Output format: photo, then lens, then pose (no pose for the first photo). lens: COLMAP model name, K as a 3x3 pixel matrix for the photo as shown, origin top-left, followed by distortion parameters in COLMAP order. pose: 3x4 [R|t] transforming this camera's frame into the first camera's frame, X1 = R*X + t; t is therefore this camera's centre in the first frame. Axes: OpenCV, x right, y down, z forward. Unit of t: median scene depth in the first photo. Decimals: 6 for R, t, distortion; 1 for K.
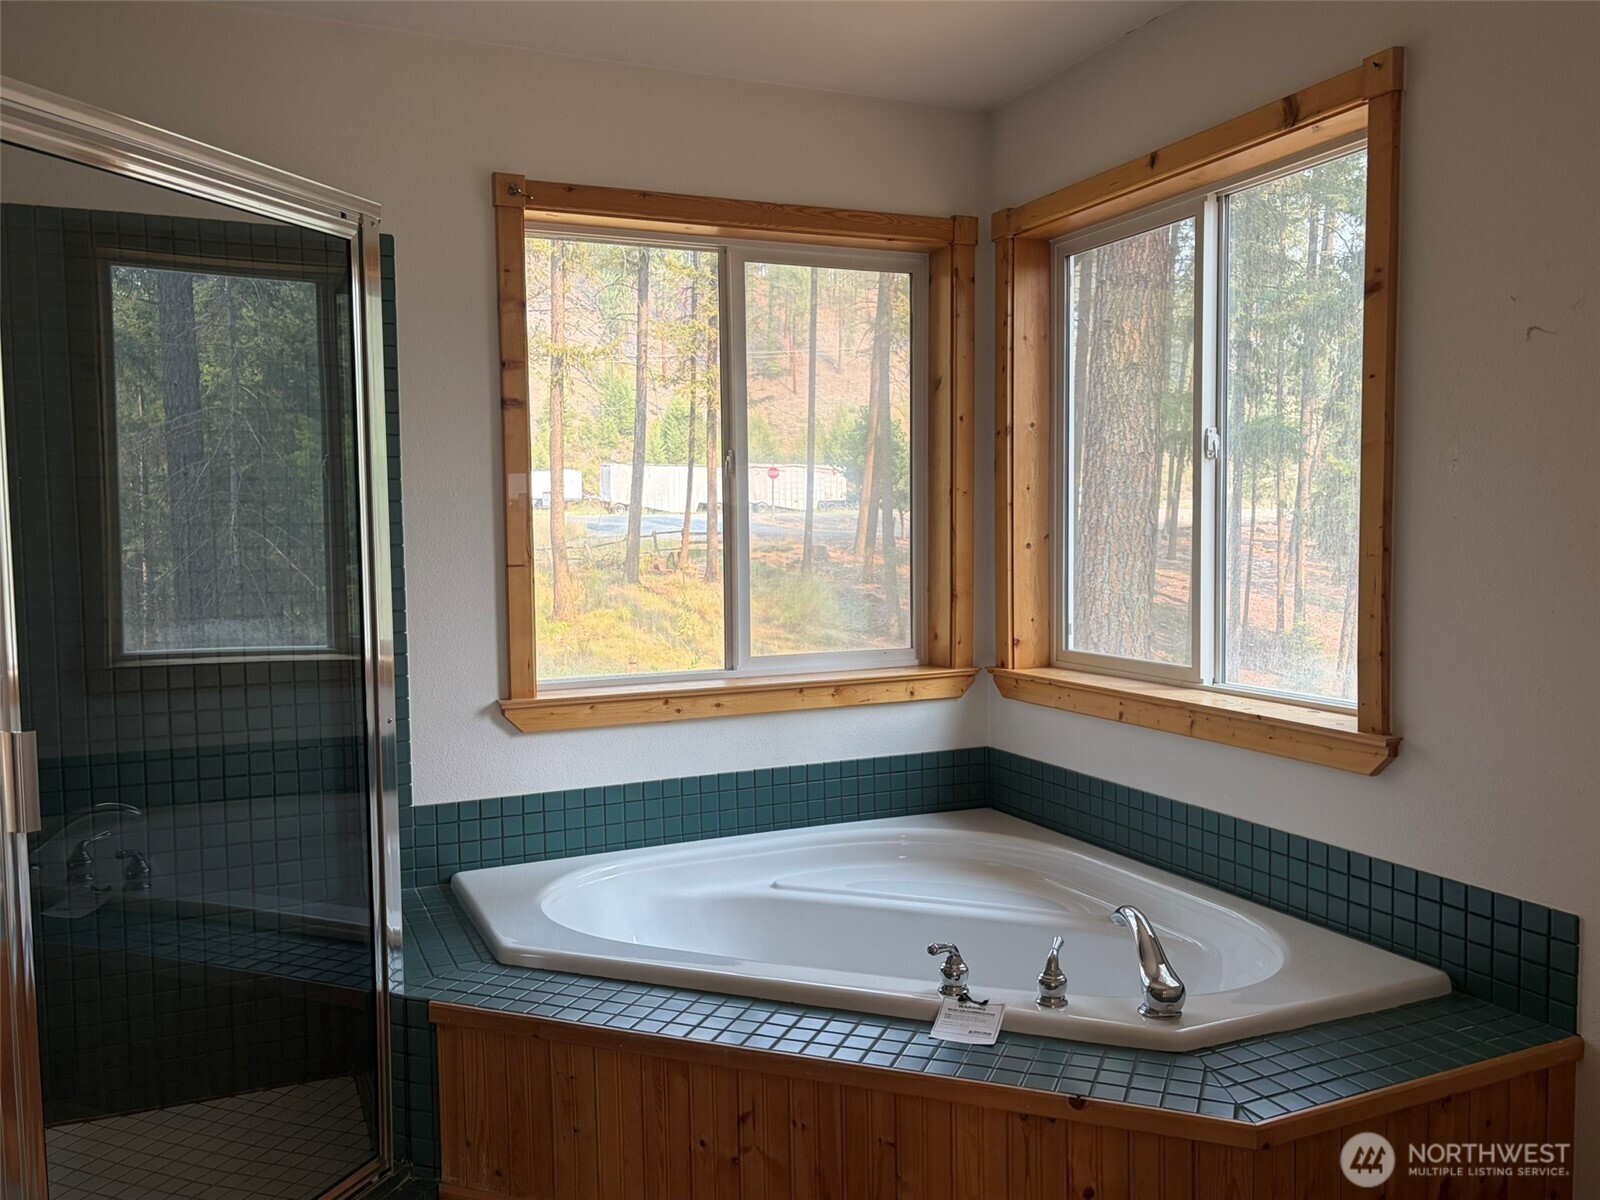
lens RADIAL K [[1286.2, 0, 799.5], [0, 1286.2, 603.0], [0, 0, 1]] dist [0.066763, -0.076568]
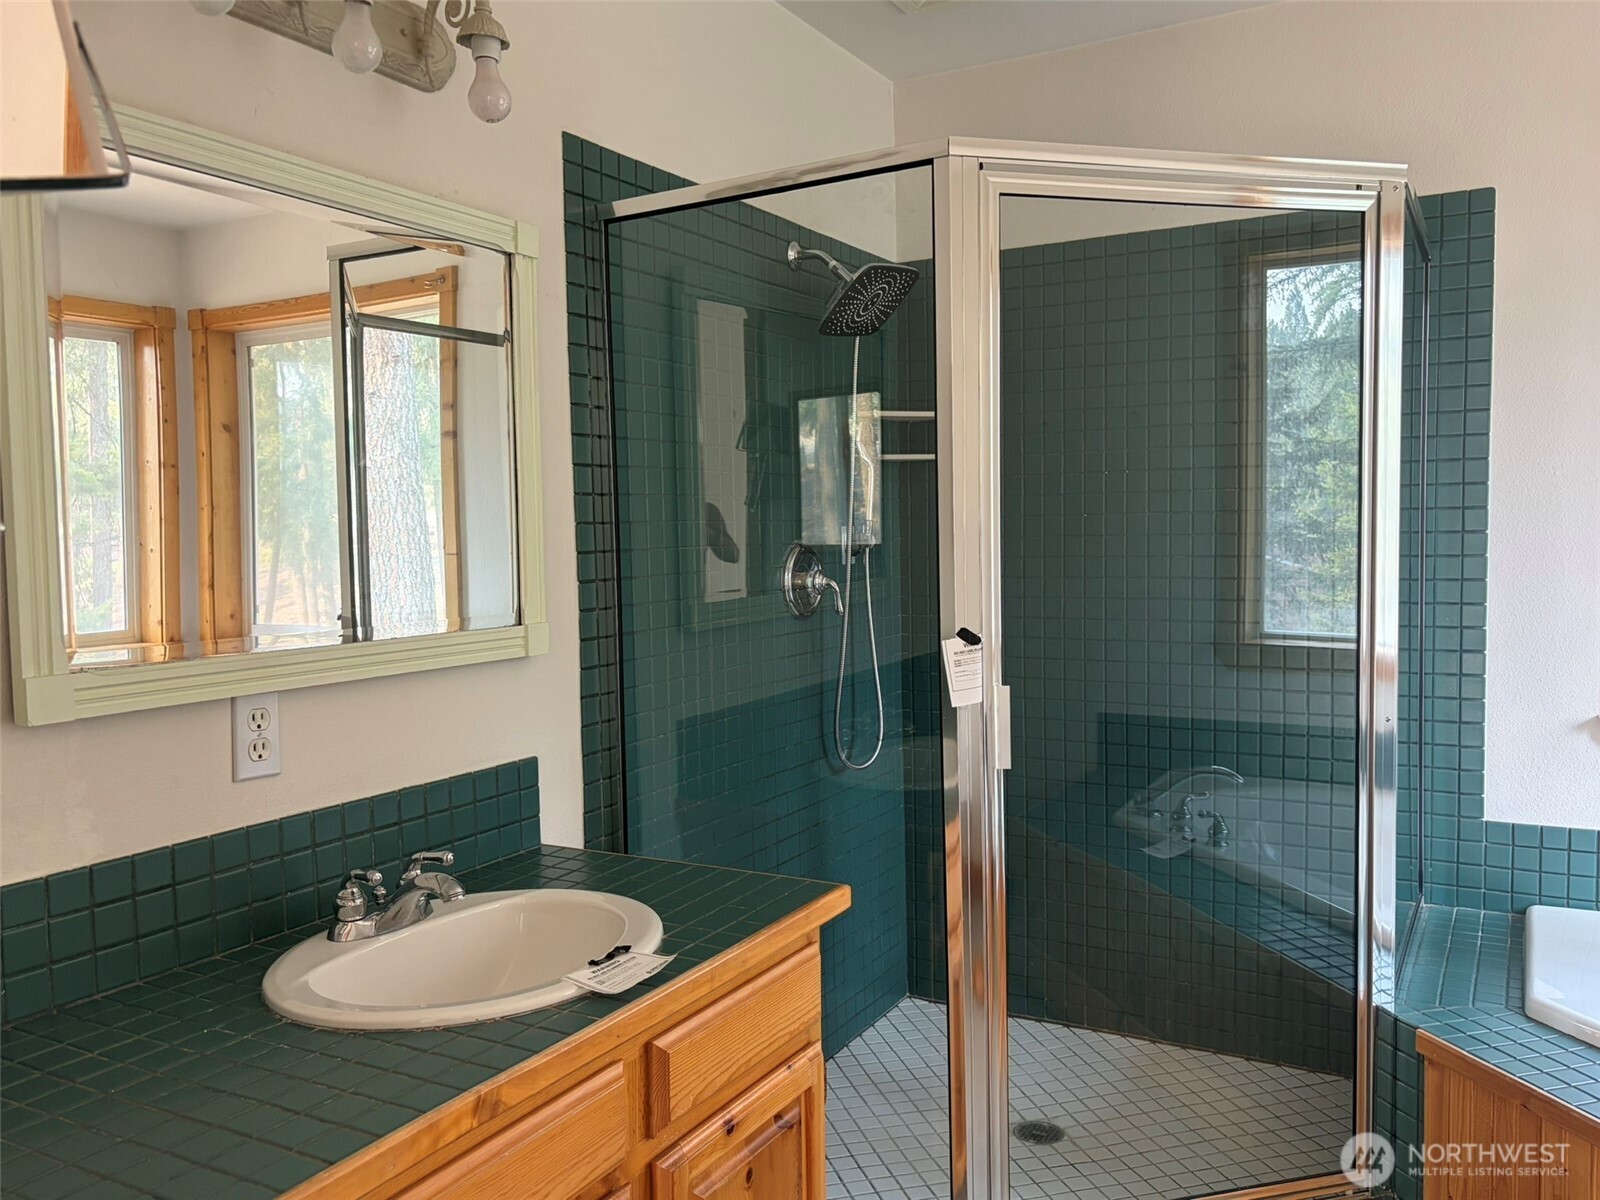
lens RADIAL K [[1286.2, 0, 796.7], [0, 1286.2, 598.0], [0, 0, 1]] dist [0.066763, -0.076568]
pose [[0.585202, 0.043976, -0.809694, 0.162124], [-0.037091, 0.998935, 0.027447, -0.005113], [0.810039, 0.013971, 0.586210, 0.084929]]
